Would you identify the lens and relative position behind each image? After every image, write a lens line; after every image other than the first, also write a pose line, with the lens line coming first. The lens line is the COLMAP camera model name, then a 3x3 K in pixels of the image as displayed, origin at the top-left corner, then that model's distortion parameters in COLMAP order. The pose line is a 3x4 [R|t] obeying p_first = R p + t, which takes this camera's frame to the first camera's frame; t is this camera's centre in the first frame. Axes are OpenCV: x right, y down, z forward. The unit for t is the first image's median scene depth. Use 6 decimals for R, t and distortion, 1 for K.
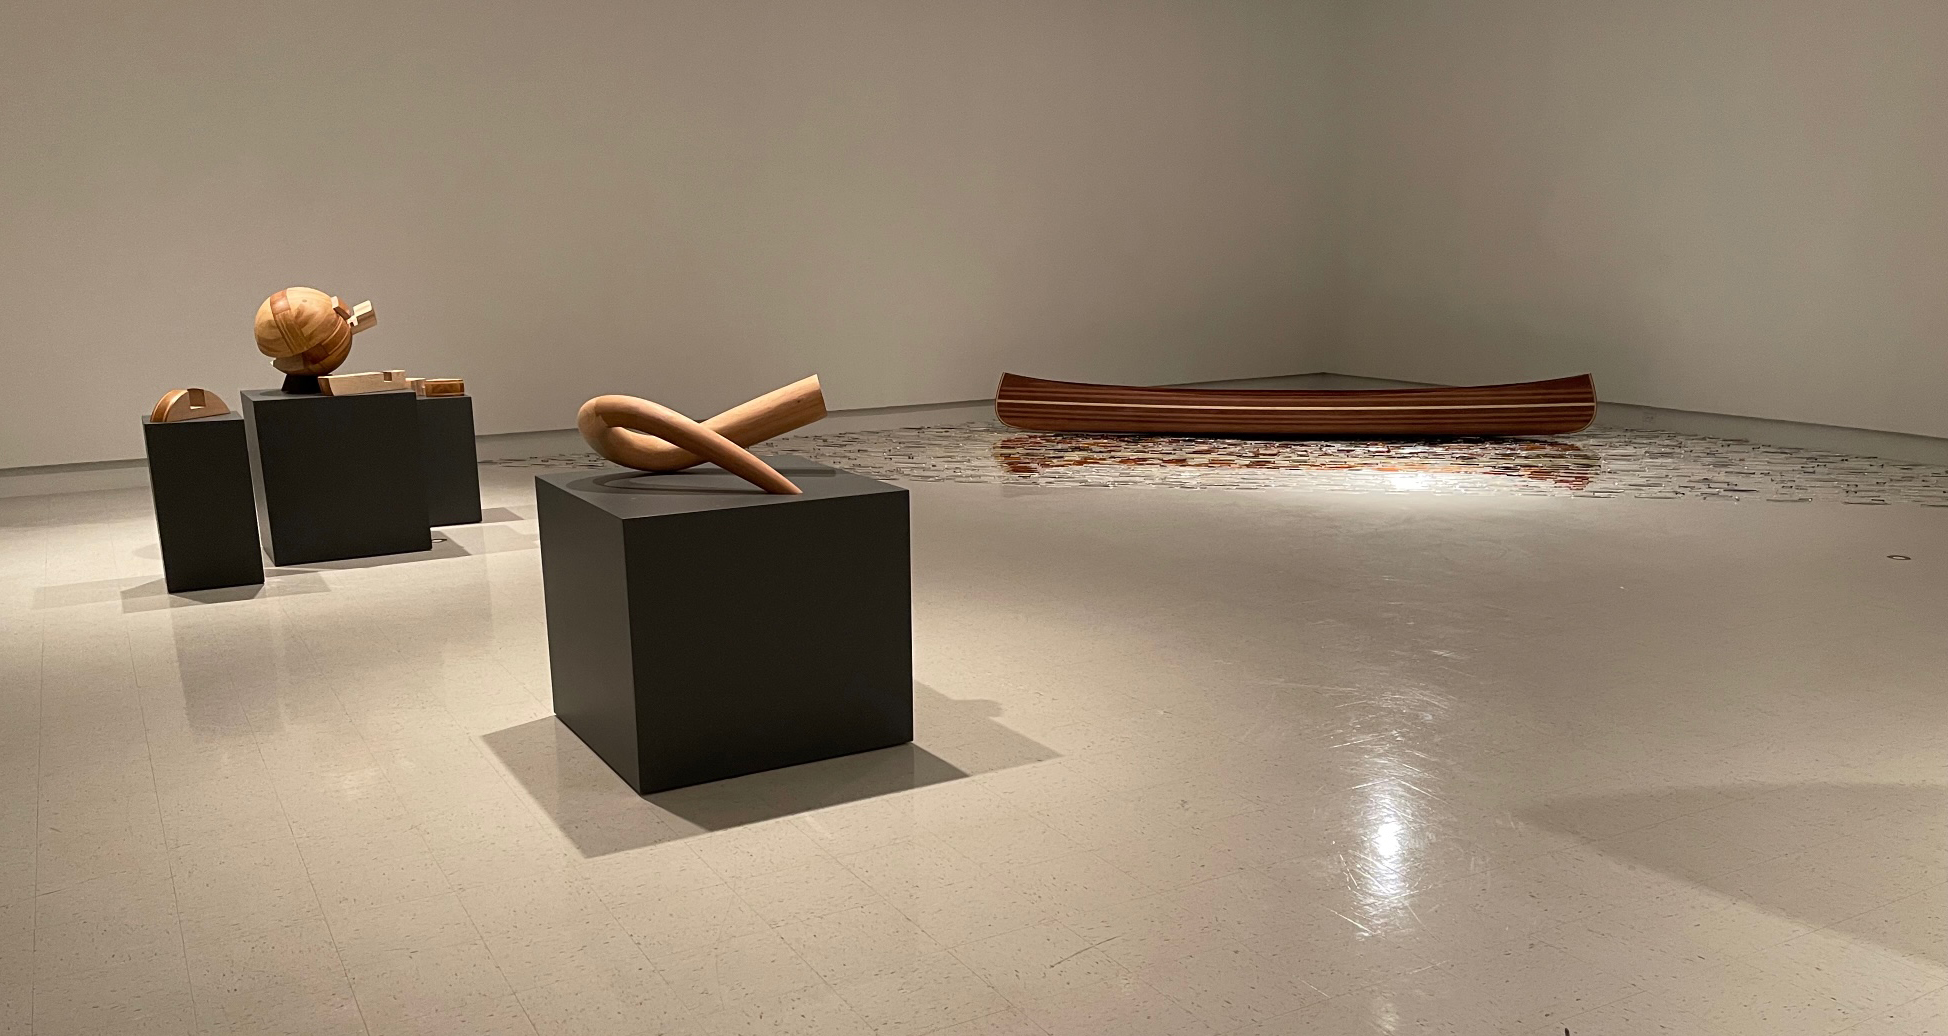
lens RADIAL K [[1339.1, 0, 889.7], [0, 1339.1, 520.3], [0, 0, 1]] dist [0.004748, 0.001139]
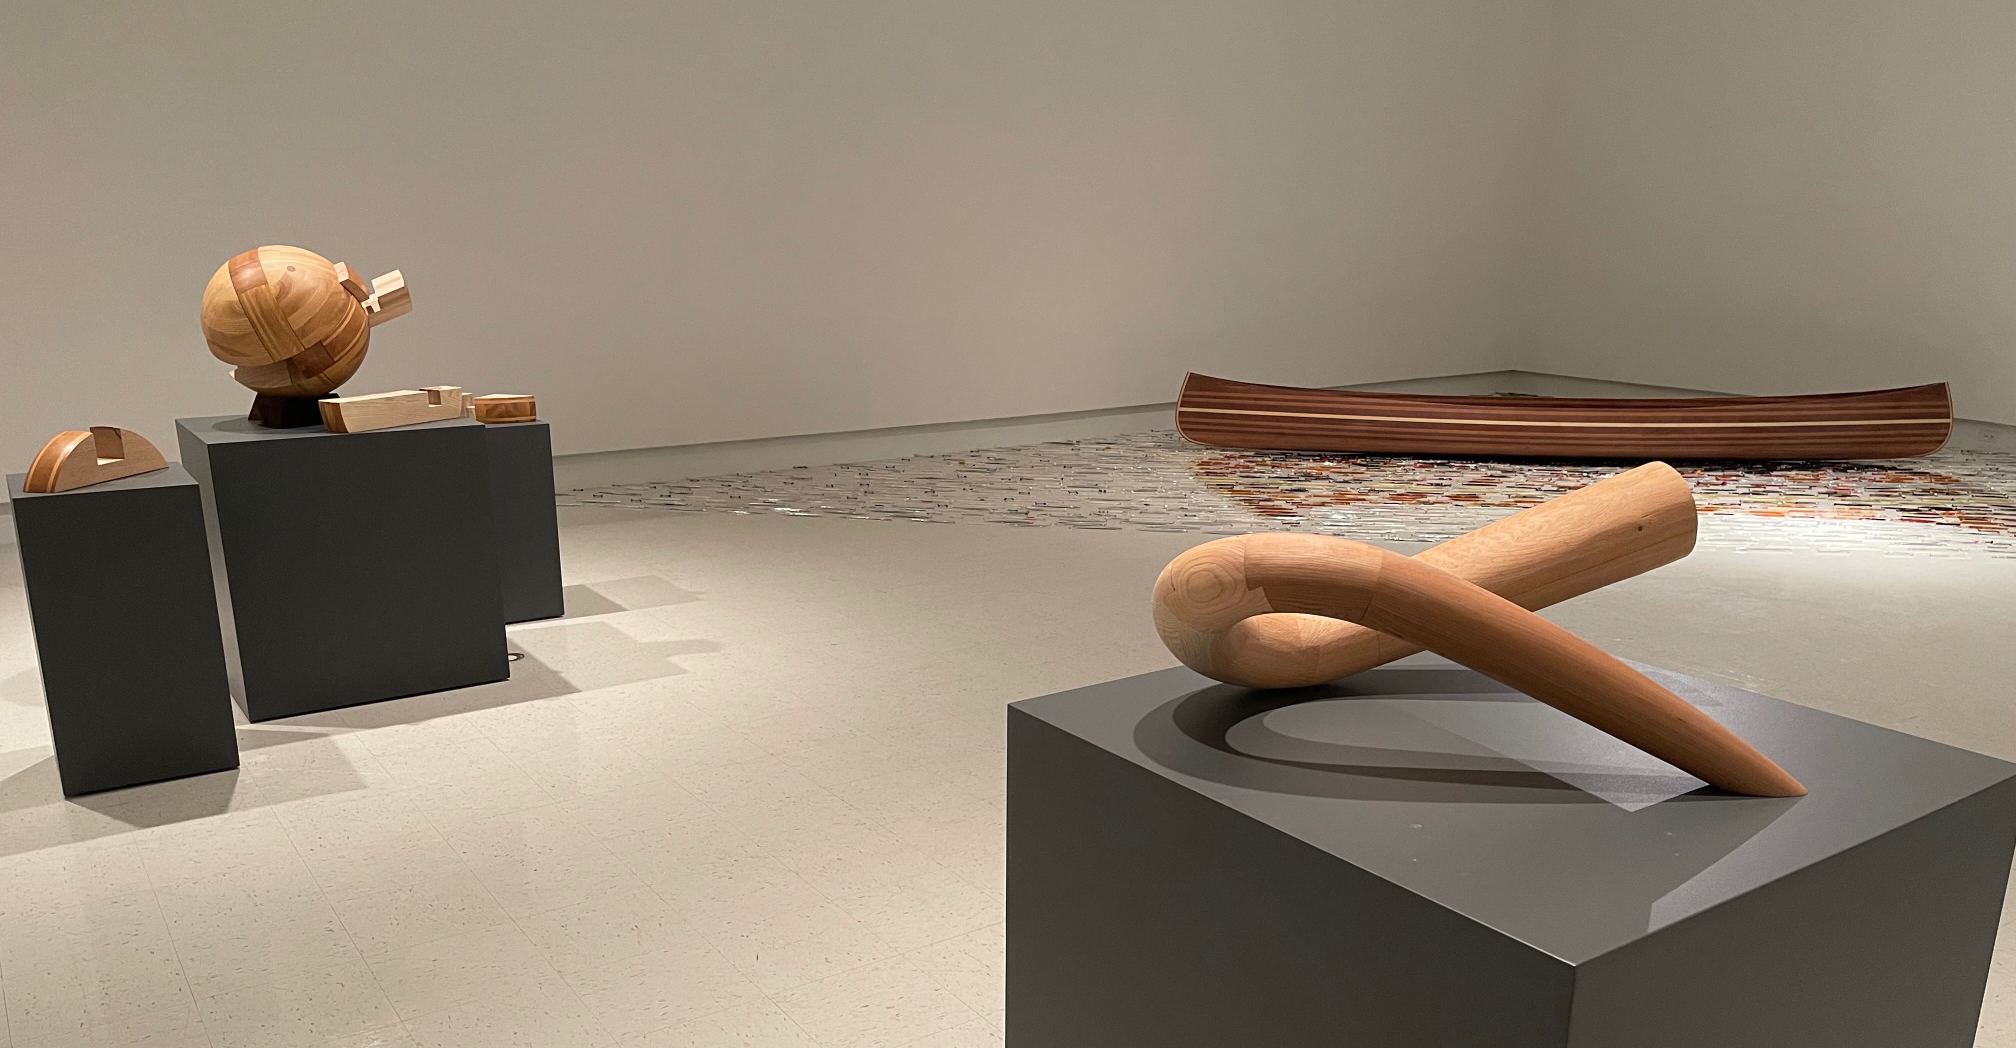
lens RADIAL K [[1391.6, 0, 970.5], [0, 1391.6, 573.3], [0, 0, 1]] dist [-0.000130, -0.001651]
pose [[0.994817, -0.007725, 0.101384, -0.199590], [0.002542, 0.998687, 0.051157, -0.060064], [-0.101646, -0.050634, 0.993531, 0.352361]]
